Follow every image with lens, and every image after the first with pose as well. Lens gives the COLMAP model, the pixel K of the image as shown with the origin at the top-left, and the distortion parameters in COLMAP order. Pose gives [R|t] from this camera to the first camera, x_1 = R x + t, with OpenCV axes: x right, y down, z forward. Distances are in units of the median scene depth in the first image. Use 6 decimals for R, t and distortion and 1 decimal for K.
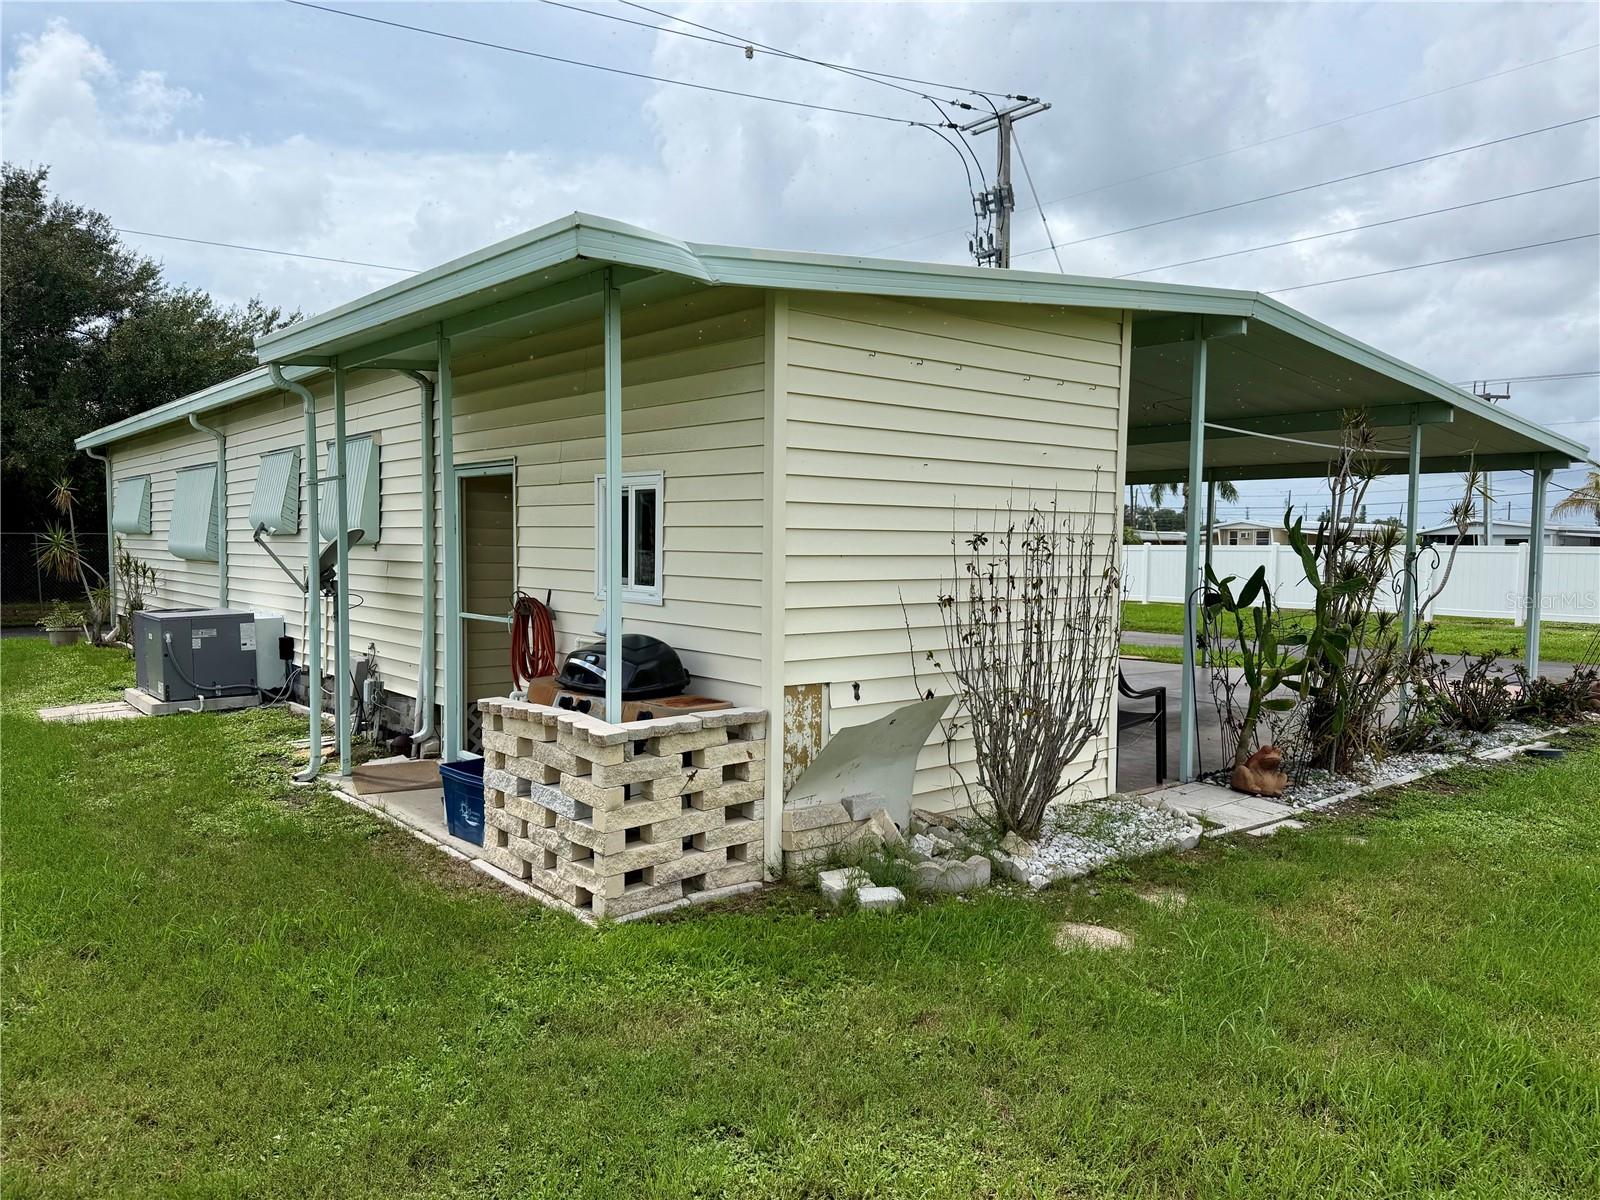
lens RADIAL K [[1120.2, 0, 800.0], [0, 1120.2, 600.0], [0, 0, 1]] dist [0.004365, -0.029431]
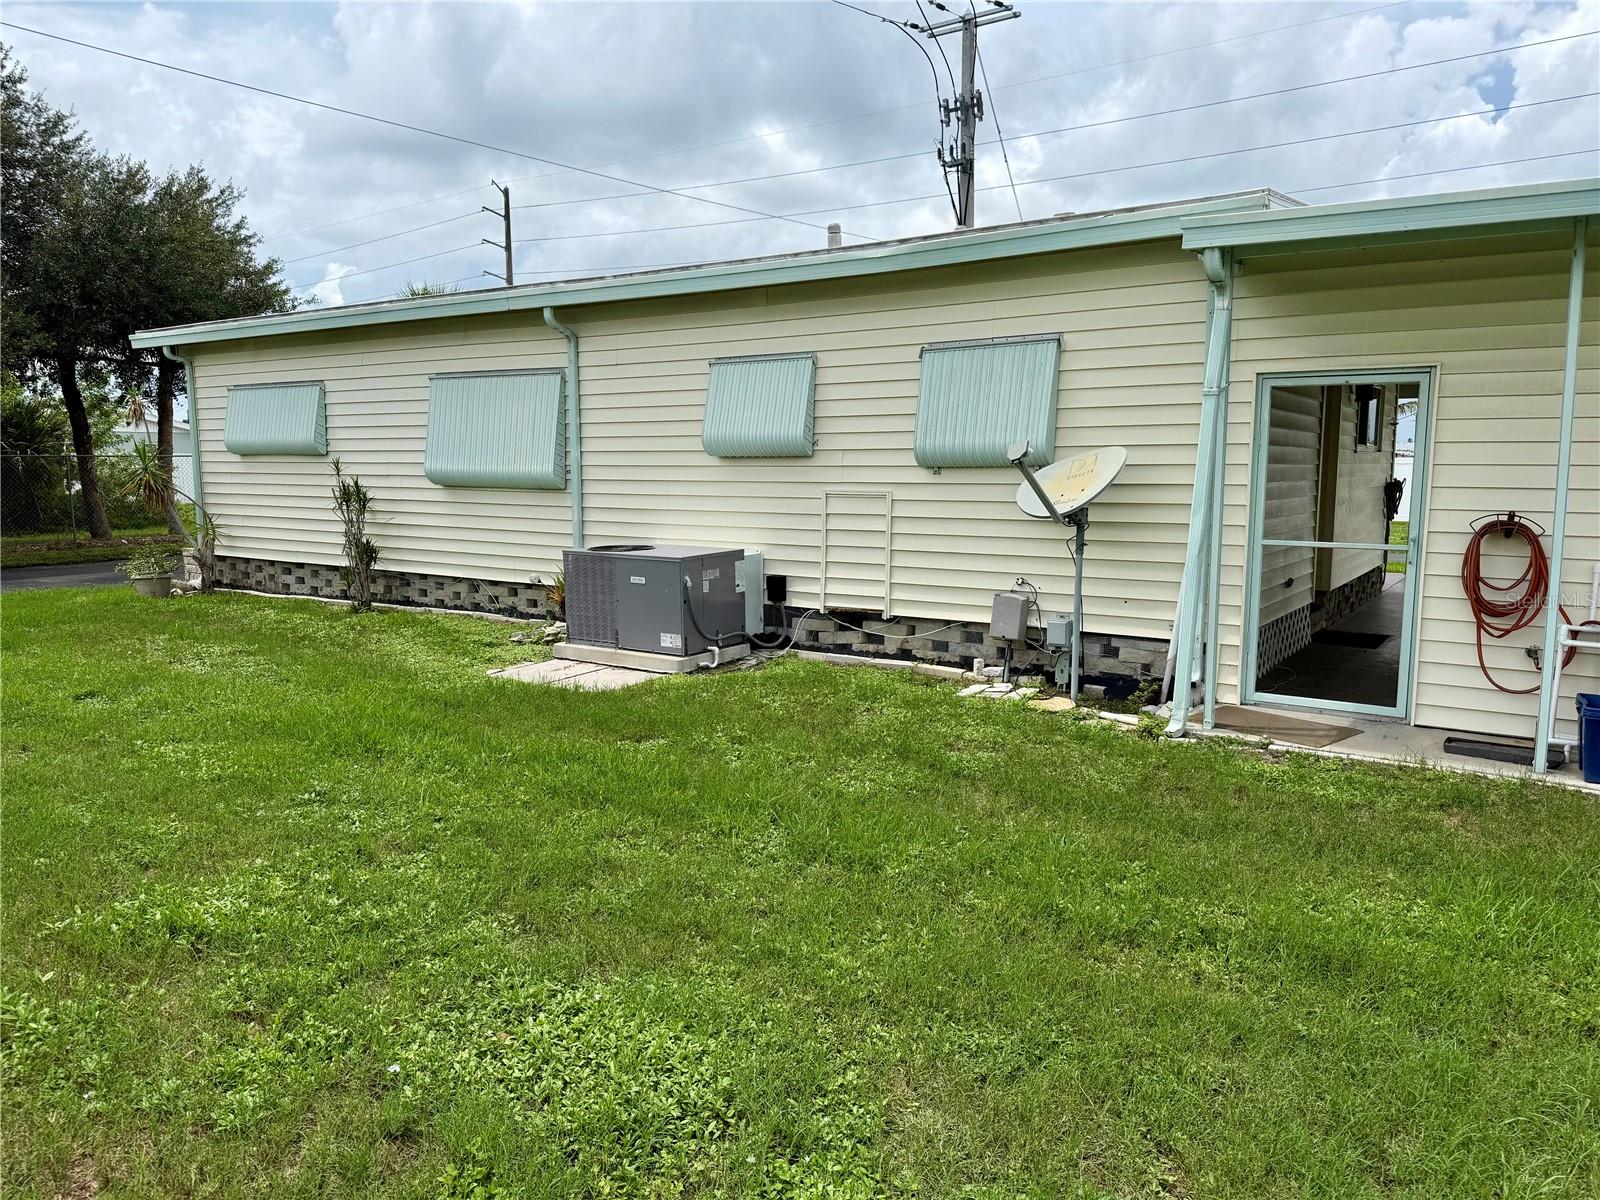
lens RADIAL K [[1120.2, 0, 800.0], [0, 1120.2, 600.0], [0, 0, 1]] dist [0.004365, -0.029431]
pose [[0.963307, -0.041790, 0.265130, -0.448492], [0.021431, 0.996627, 0.079222, -0.010501], [-0.267546, -0.070633, 0.960953, 0.108187]]
